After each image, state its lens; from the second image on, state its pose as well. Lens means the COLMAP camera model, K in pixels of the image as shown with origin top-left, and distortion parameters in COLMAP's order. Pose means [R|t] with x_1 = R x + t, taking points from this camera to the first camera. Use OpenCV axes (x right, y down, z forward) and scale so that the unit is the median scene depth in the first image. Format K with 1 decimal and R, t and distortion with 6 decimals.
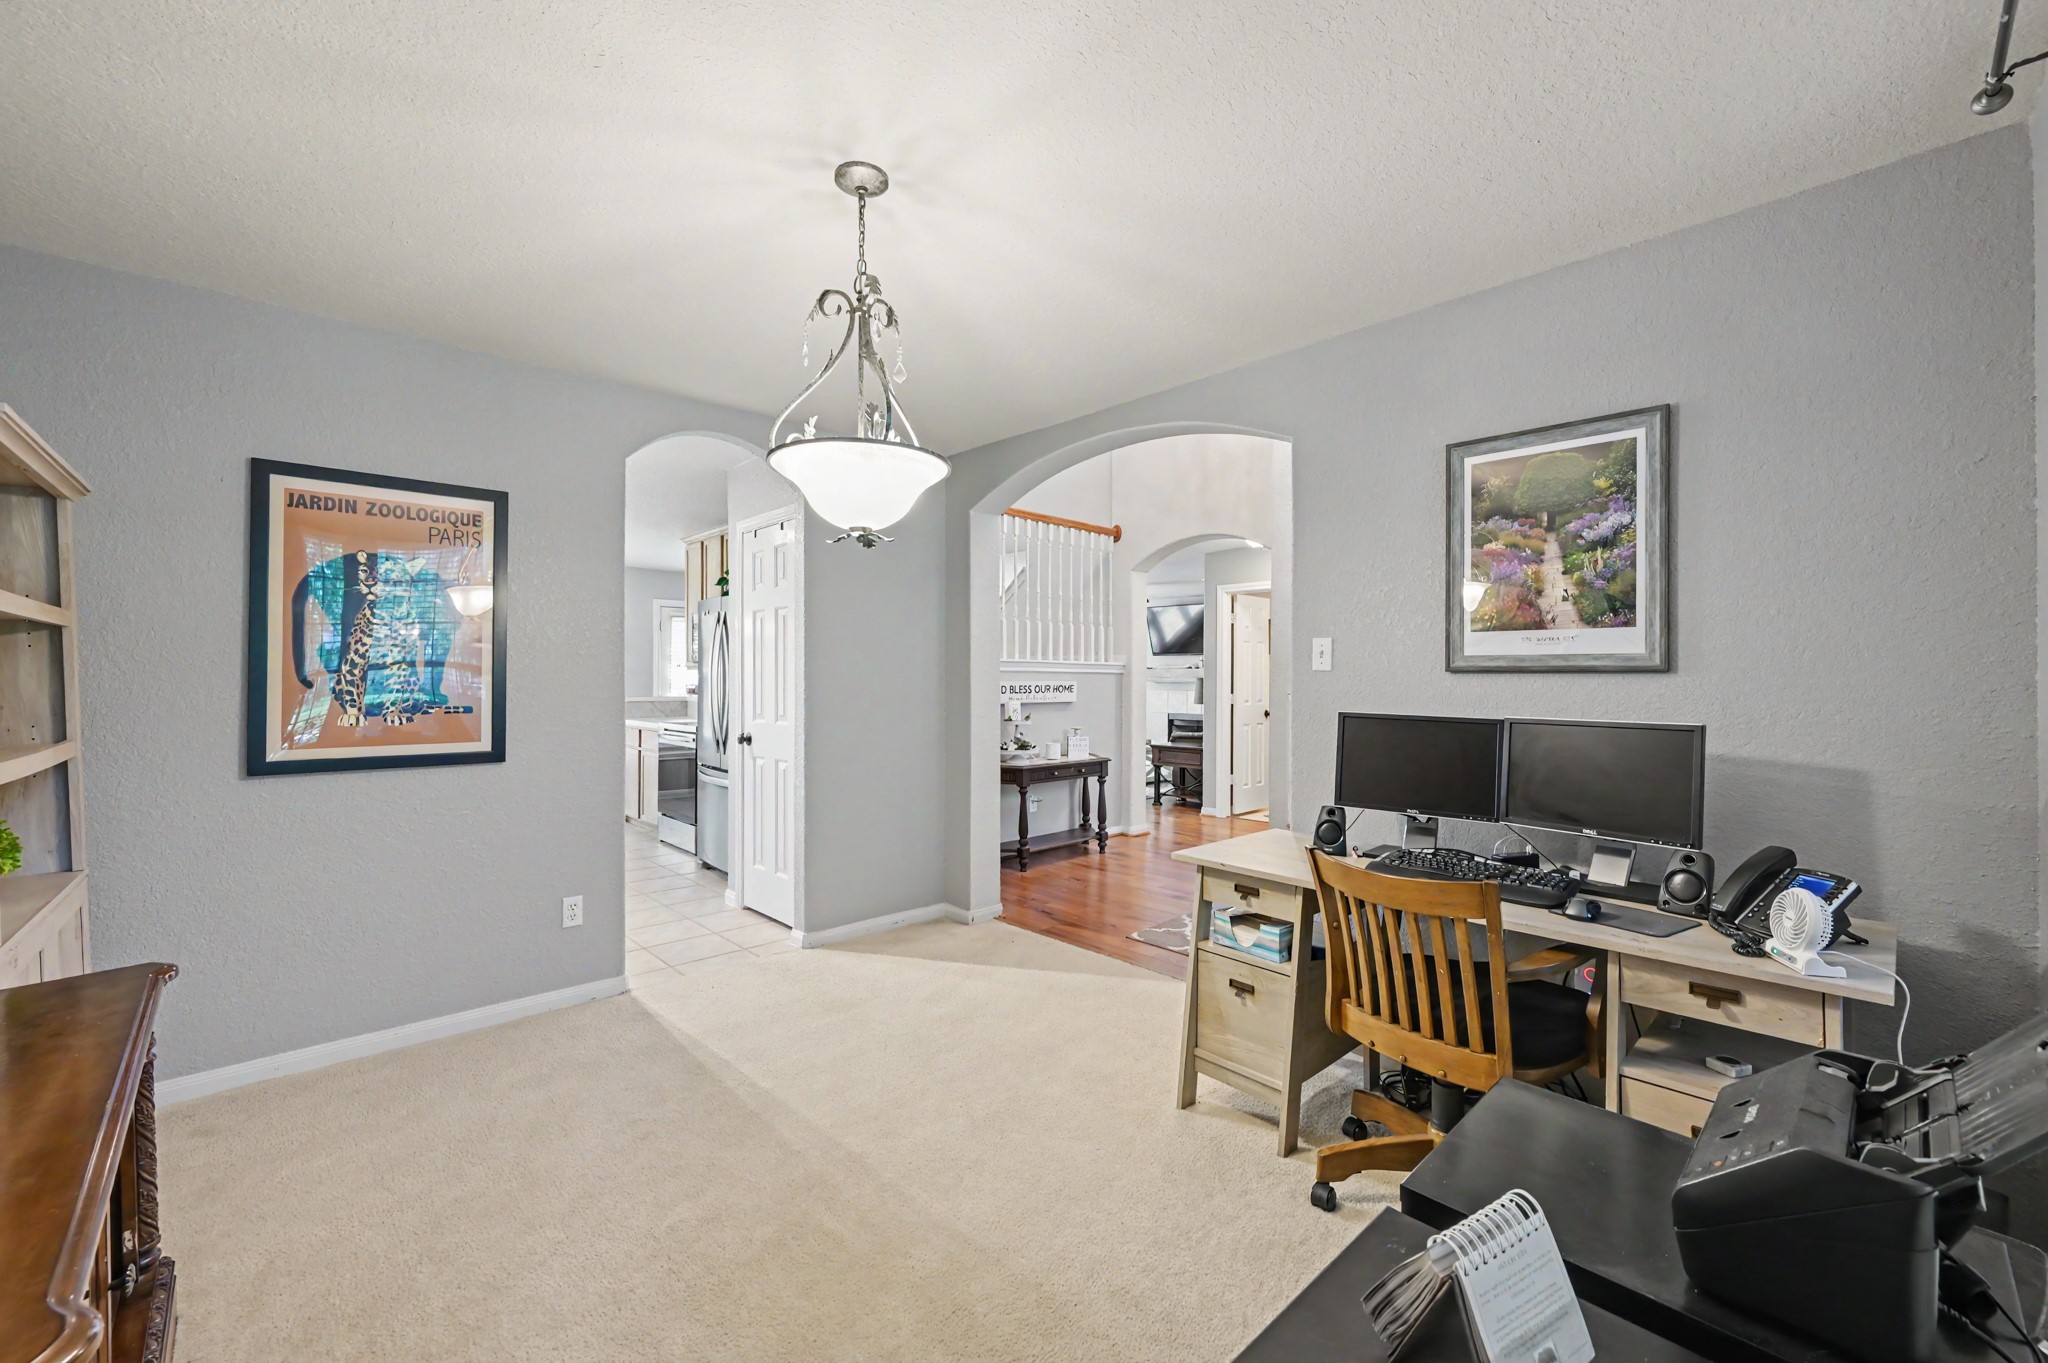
lens RADIAL K [[815.0, 0, 1028.9], [0, 815.0, 668.5], [0, 0, 1]] dist [0.001406, -0.000368]
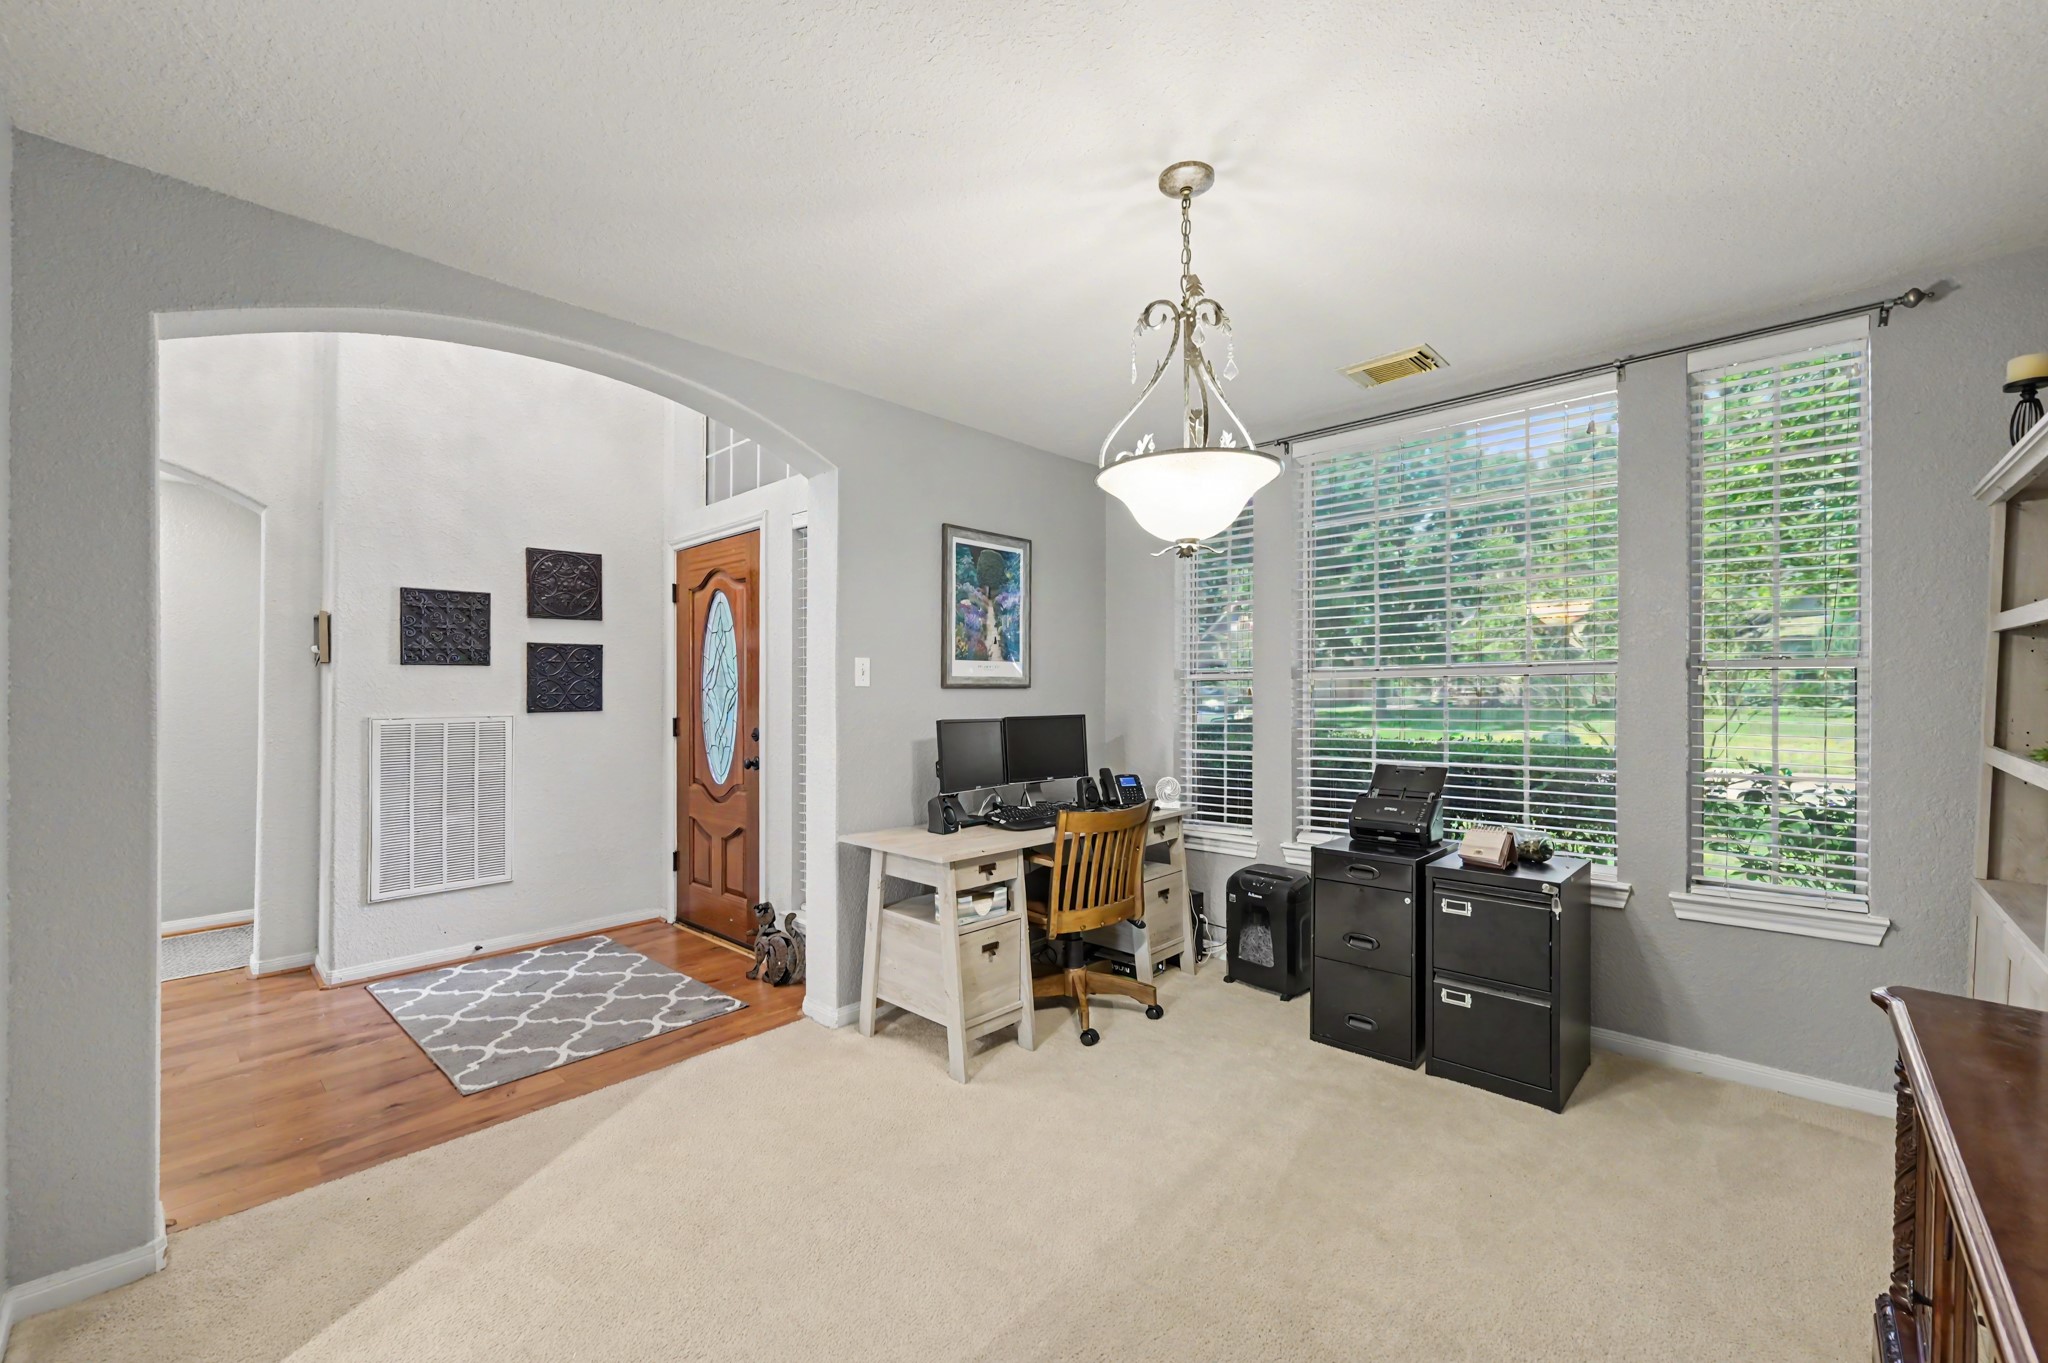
lens RADIAL K [[815.0, 0, 1030.9], [0, 815.0, 699.4], [0, 0, 1]] dist [0.001406, -0.000368]
pose [[-0.048622, -0.011615, 0.998750, -0.883494], [0.000154, 0.999932, 0.011636, 0.008238], [-0.998817, 0.000720, -0.048617, 0.933746]]
